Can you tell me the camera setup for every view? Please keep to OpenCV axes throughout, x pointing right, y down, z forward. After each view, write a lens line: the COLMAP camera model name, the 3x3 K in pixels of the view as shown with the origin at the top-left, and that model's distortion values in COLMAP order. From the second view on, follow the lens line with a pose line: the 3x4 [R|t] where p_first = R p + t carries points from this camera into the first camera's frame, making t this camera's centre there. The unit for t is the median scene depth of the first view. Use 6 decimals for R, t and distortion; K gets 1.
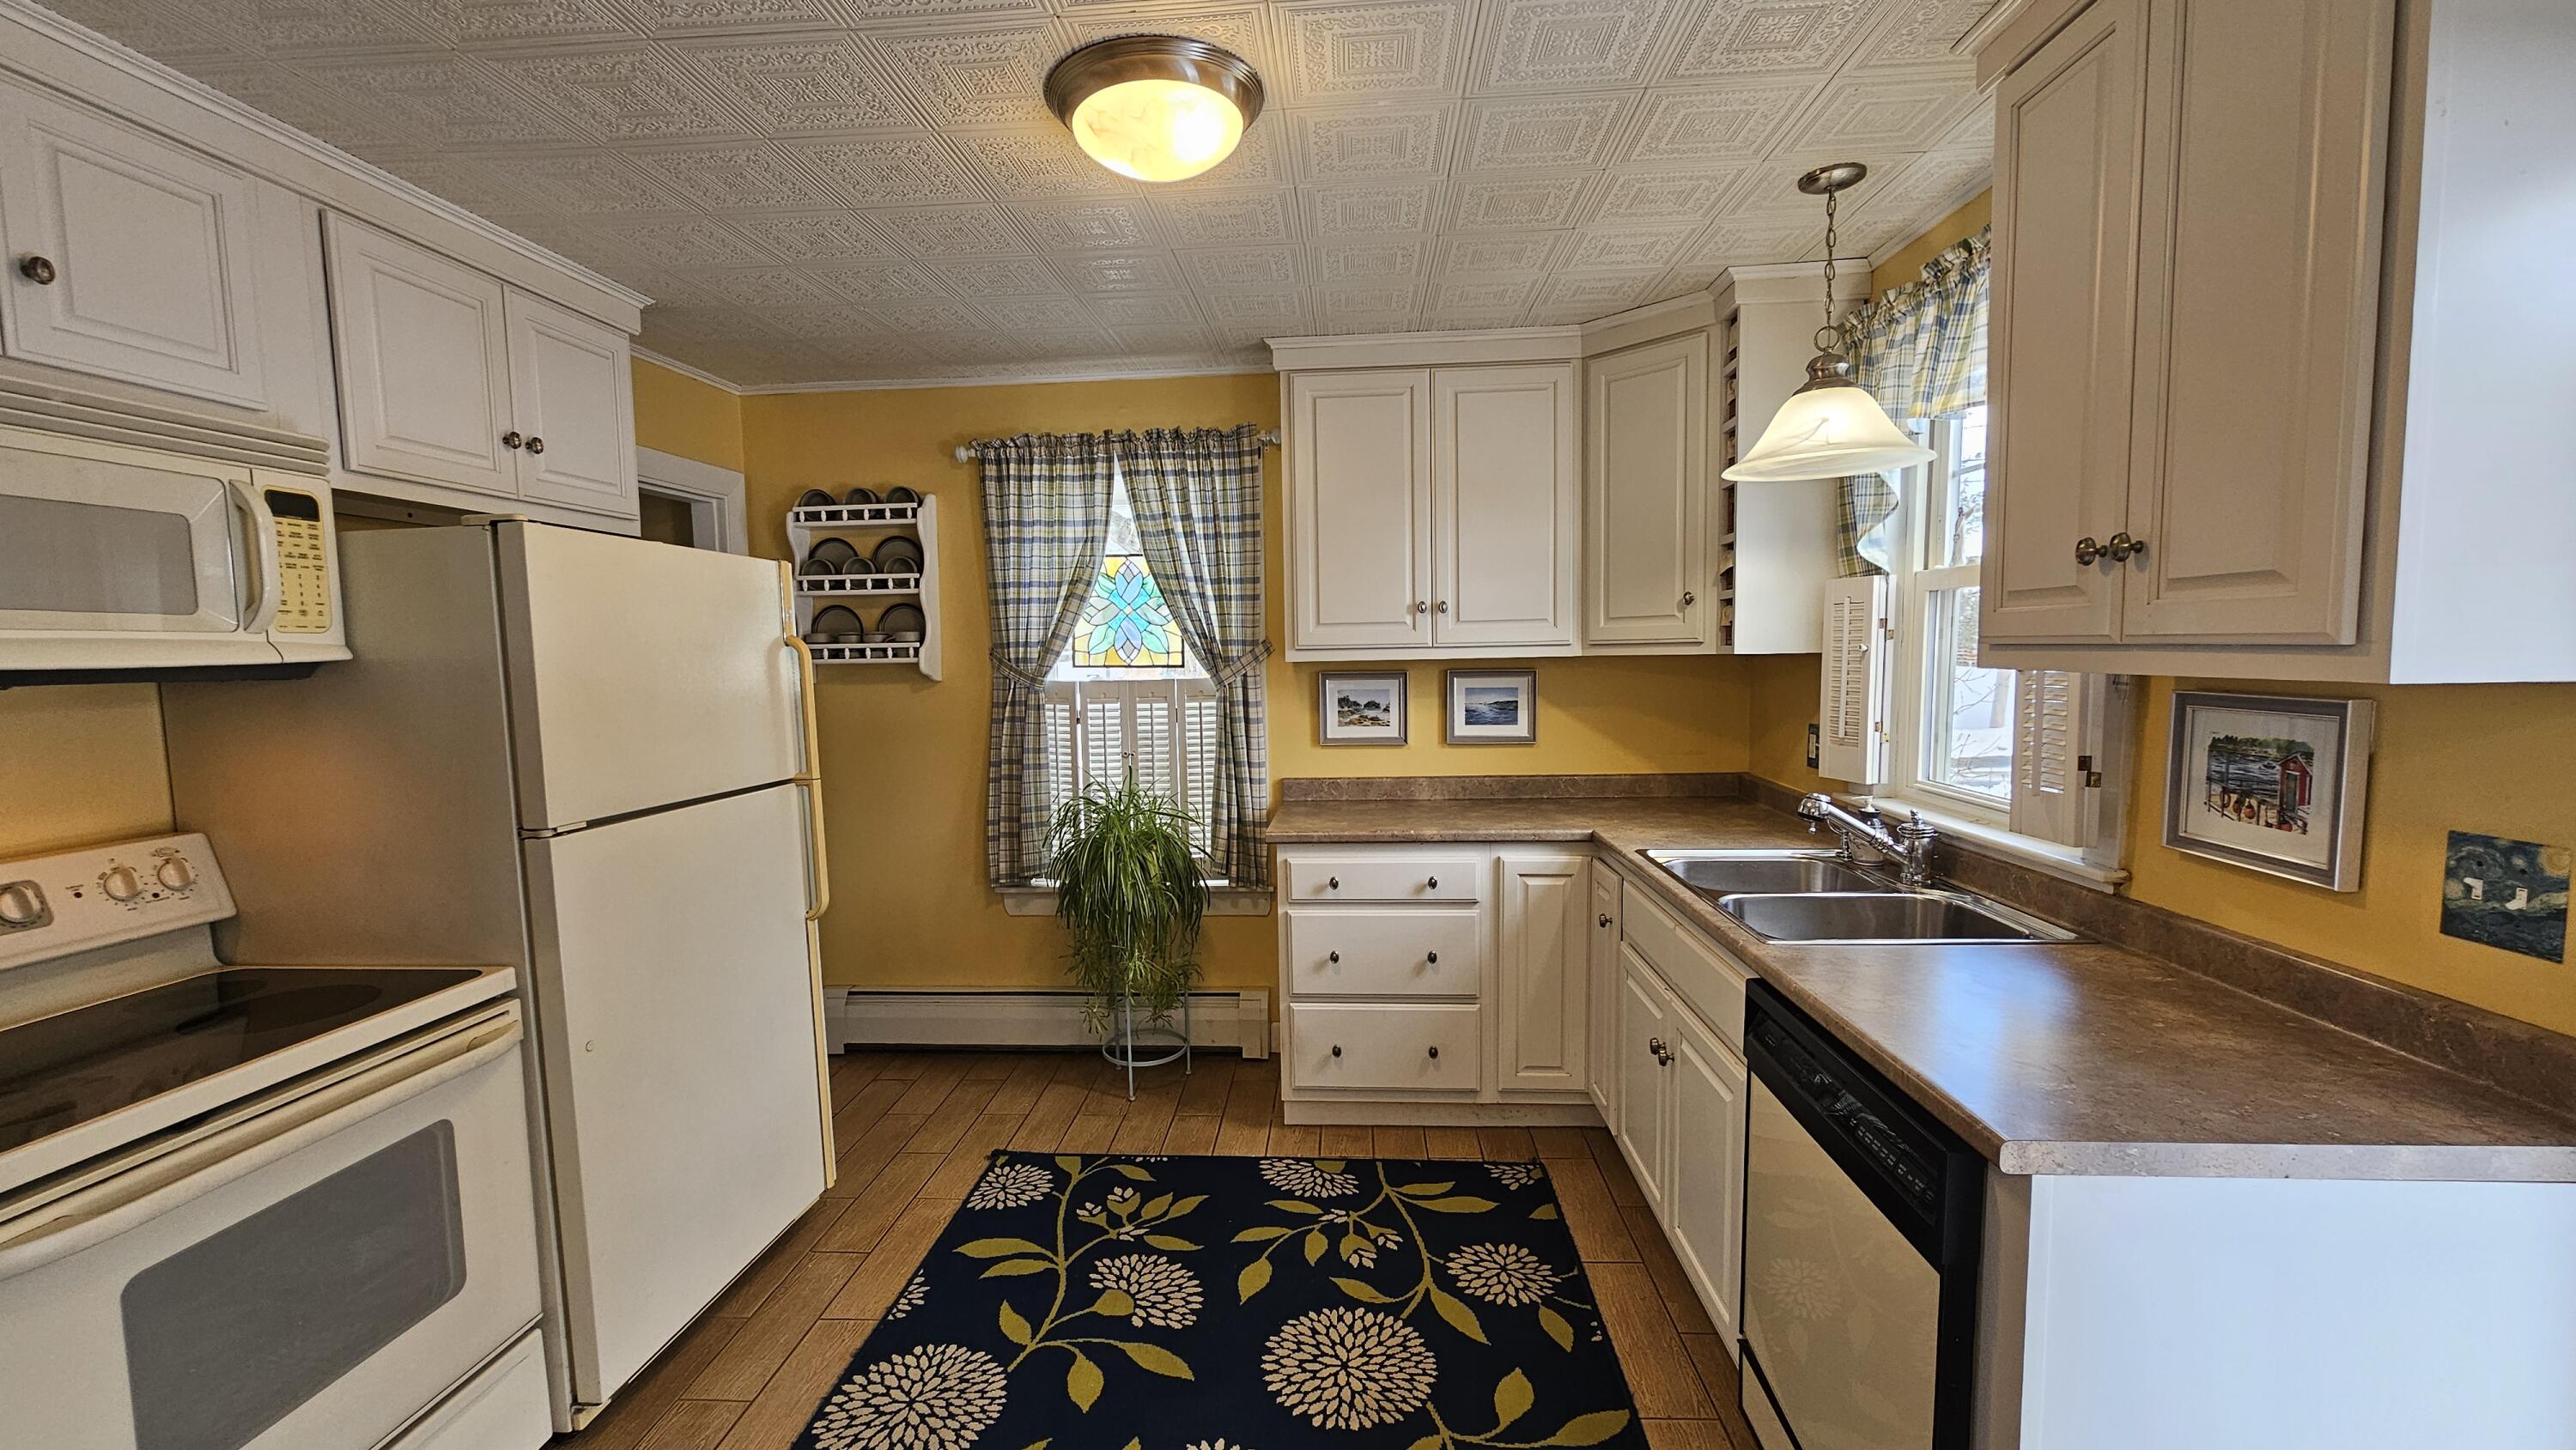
lens RADIAL K [[1051.3, 0, 1289.6], [0, 1051.3, 740.8], [0, 0, 1]] dist [-0.002249, -0.000241]
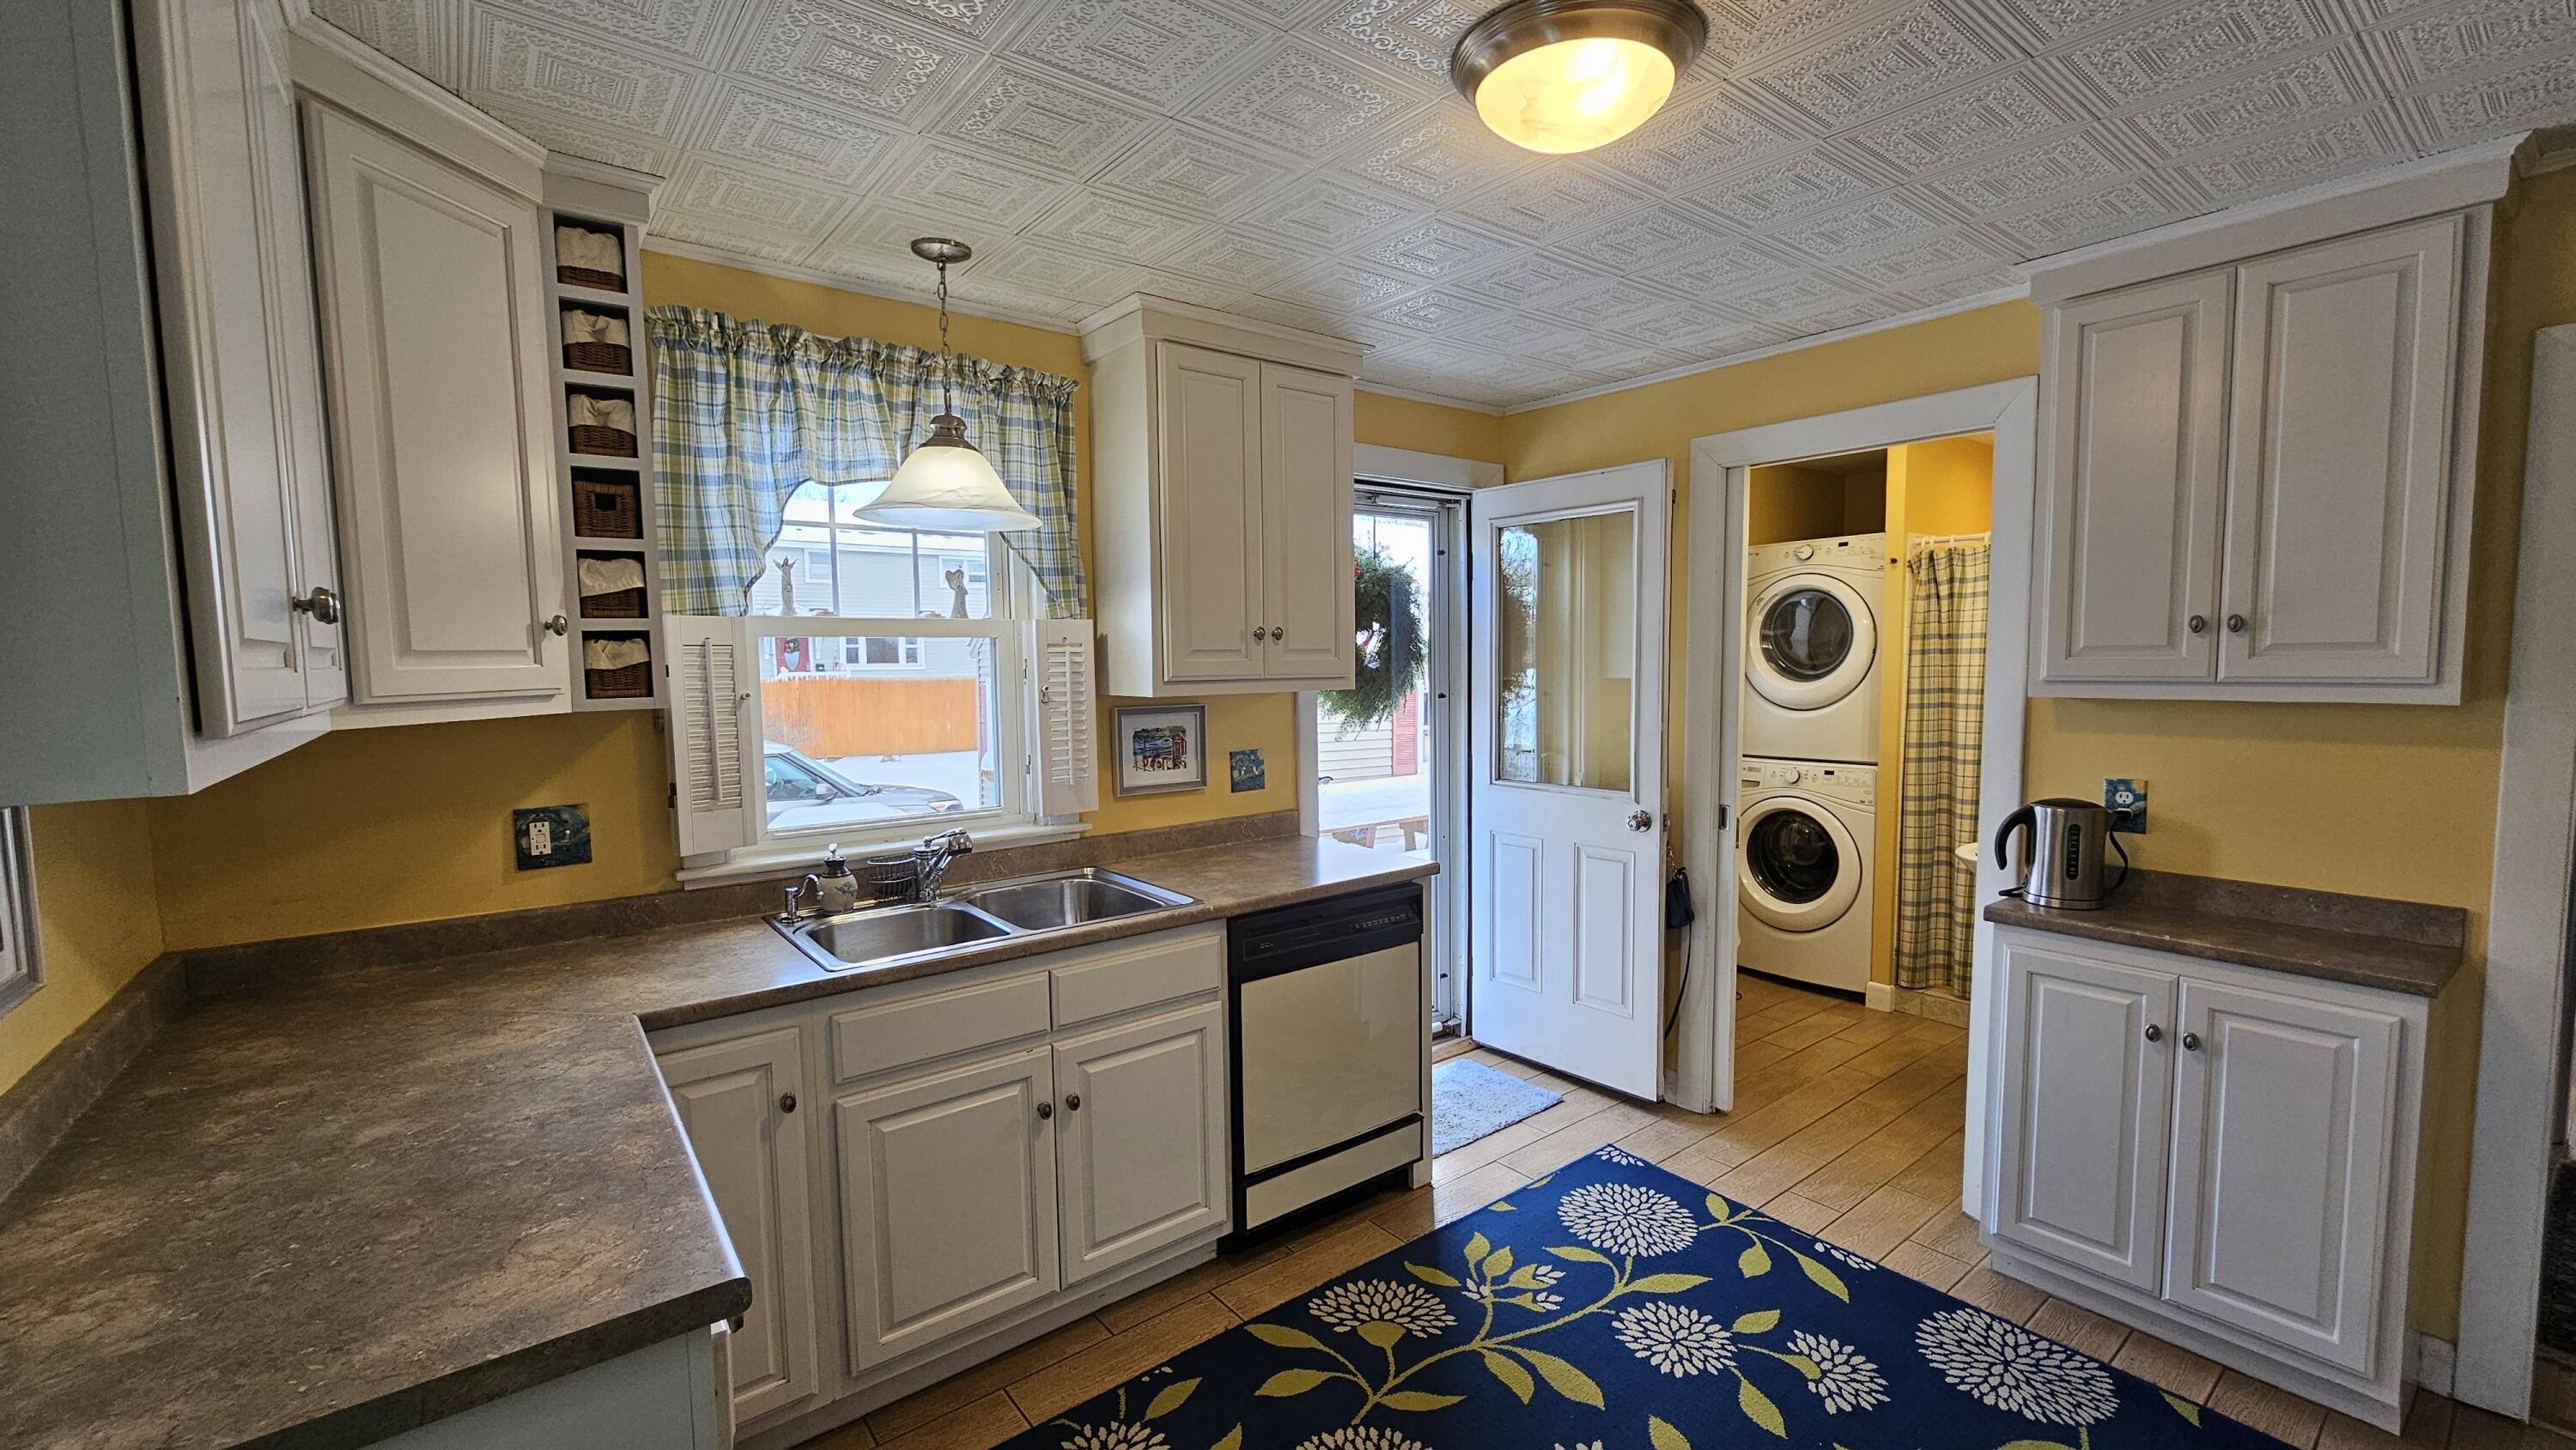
lens RADIAL K [[1051.3, 0, 1289.6], [0, 1051.3, 740.8], [0, 0, 1]] dist [-0.002249, -0.000241]
pose [[-0.661839, -0.031973, 0.748964, -0.706650], [0.091396, 0.988195, 0.122950, -0.190346], [-0.744054, 0.149825, -0.651104, 2.006790]]
